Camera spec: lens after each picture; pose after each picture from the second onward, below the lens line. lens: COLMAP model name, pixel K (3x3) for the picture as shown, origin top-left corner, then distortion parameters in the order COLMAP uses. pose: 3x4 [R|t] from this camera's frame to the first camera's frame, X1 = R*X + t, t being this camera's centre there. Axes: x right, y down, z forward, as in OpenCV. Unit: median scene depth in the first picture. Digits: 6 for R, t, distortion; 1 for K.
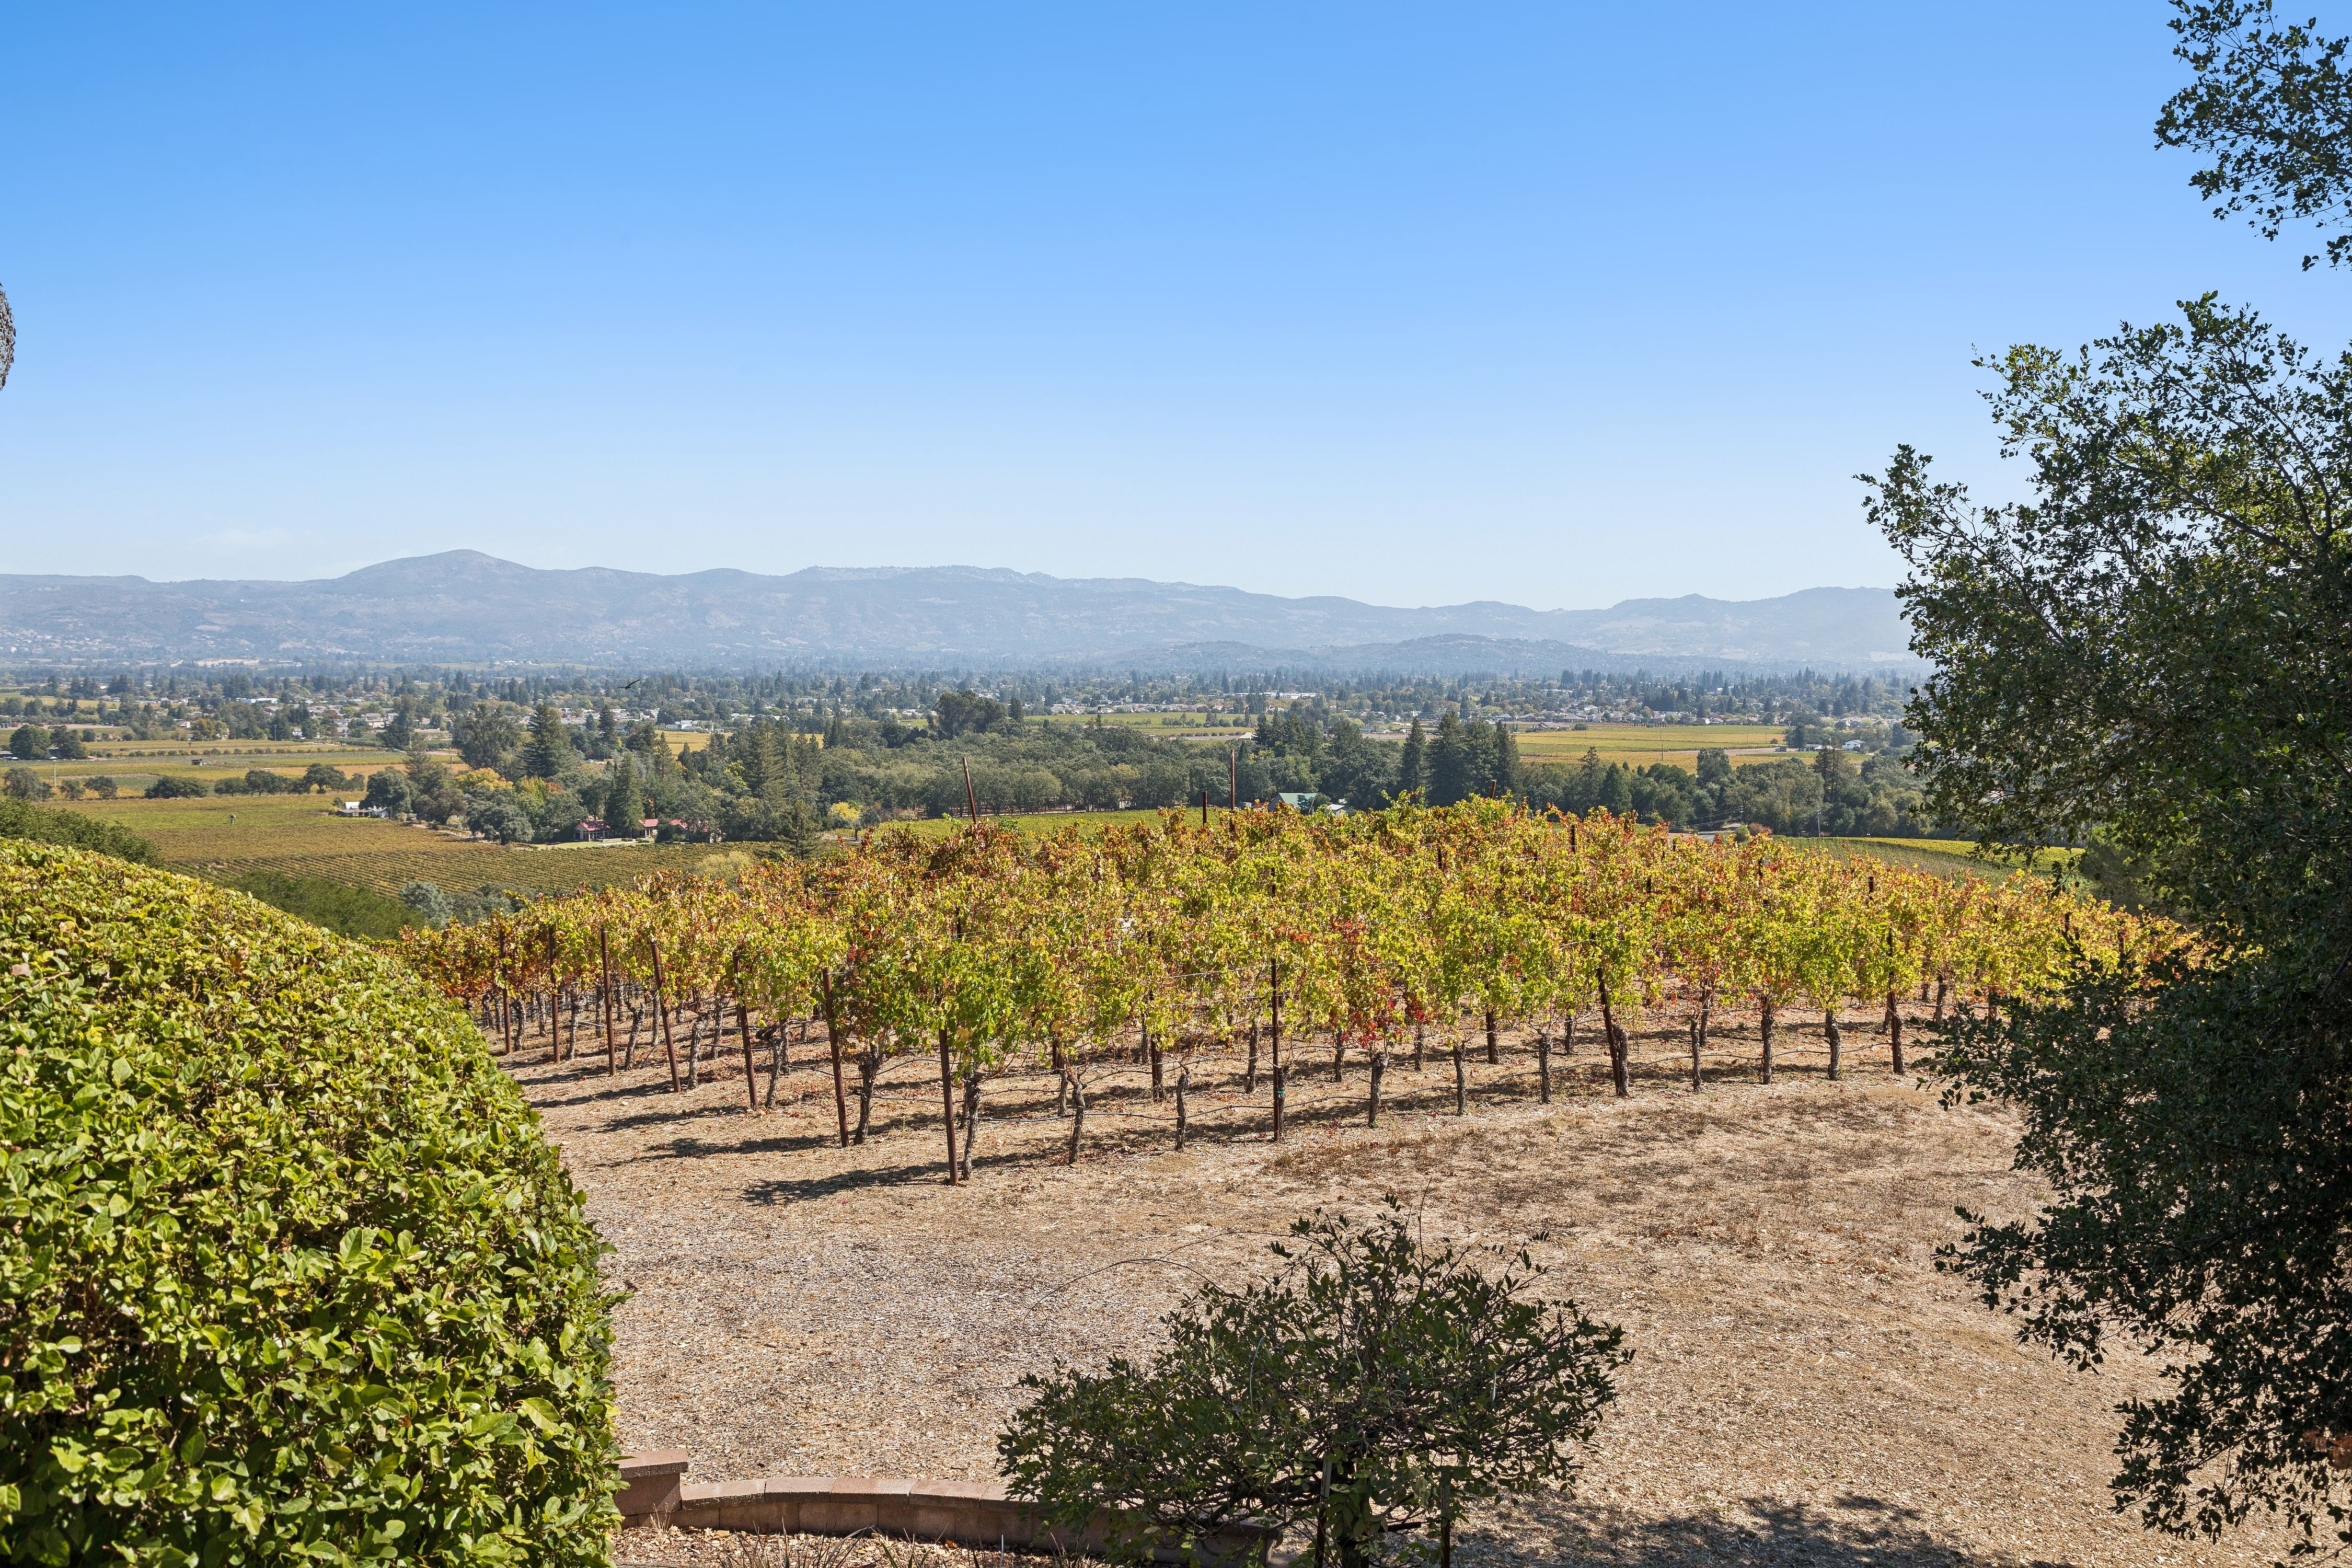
lens RADIAL K [[2279.2, 0, 1159.5], [0, 2279.2, 786.0], [0, 0, 1]] dist [0.017237, 0.000000]
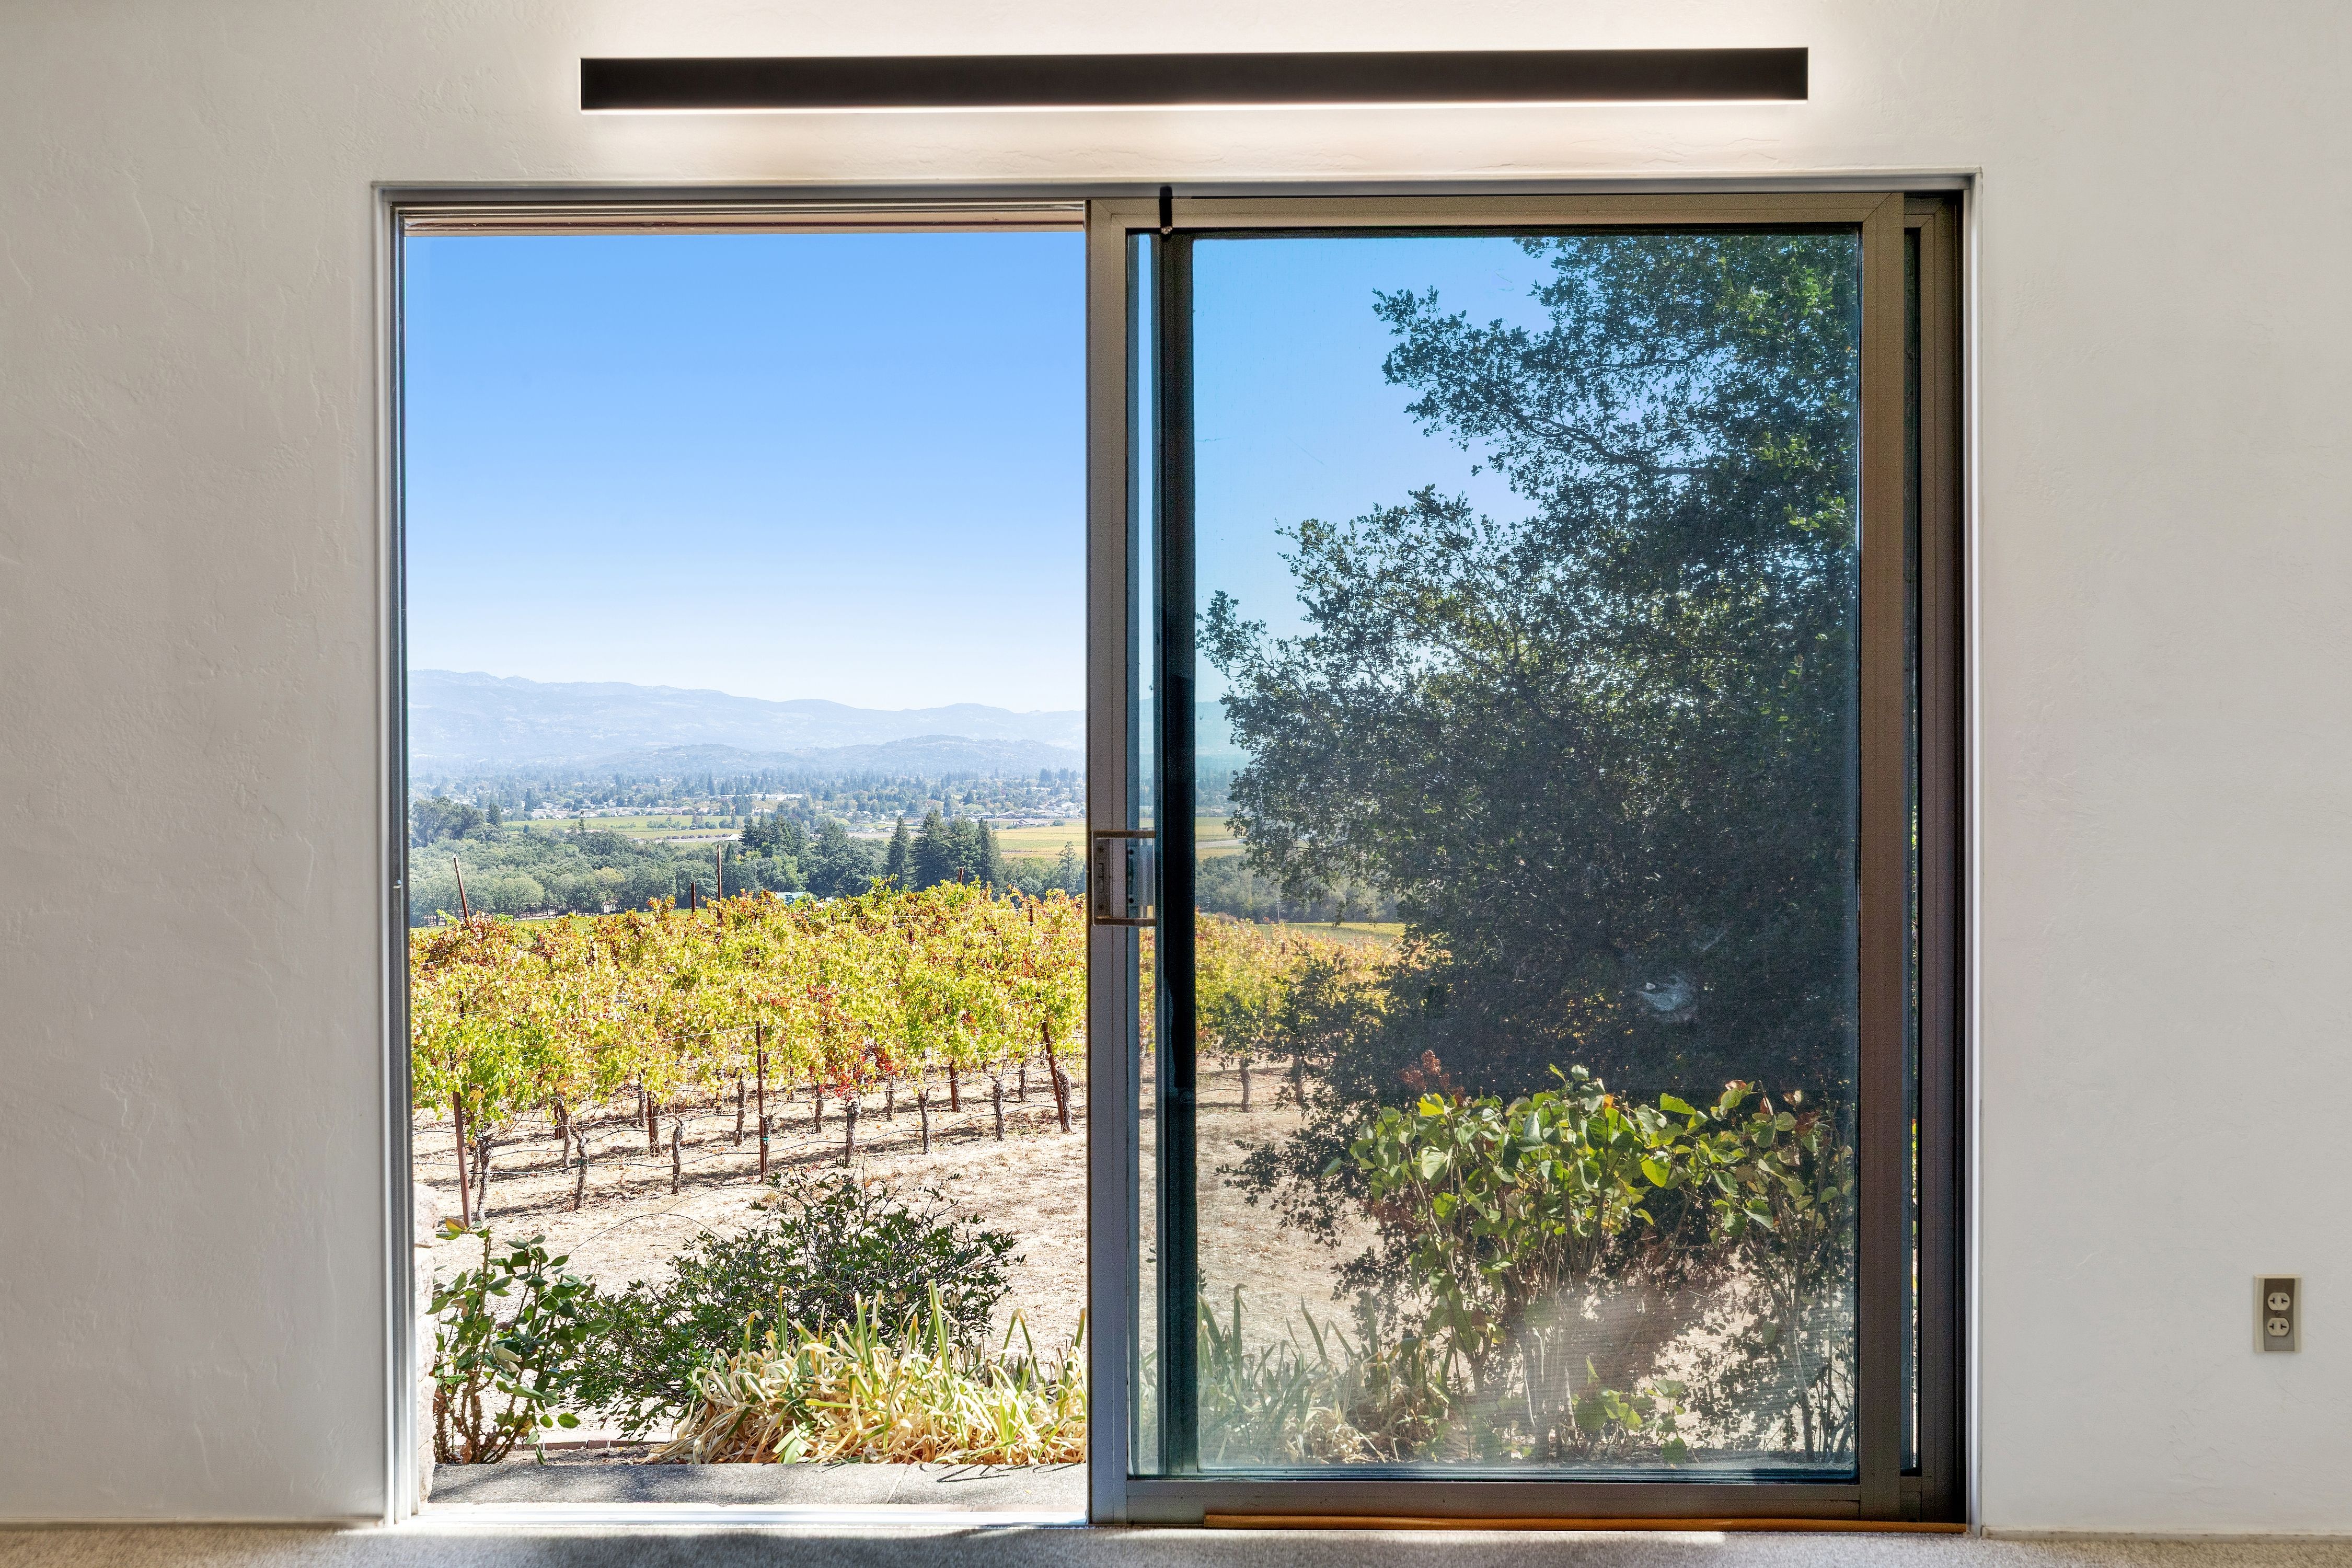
lens RADIAL K [[2223.4, 0, 1195.2], [0, 2223.4, 785.4], [0, 0, 1]] dist [-0.031221, 0.000000]
pose [[0.970369, -0.012864, 0.241286, -0.003395], [0.023496, 0.998873, -0.041237, 0.008581], [-0.240484, 0.045685, 0.969577, -0.122065]]
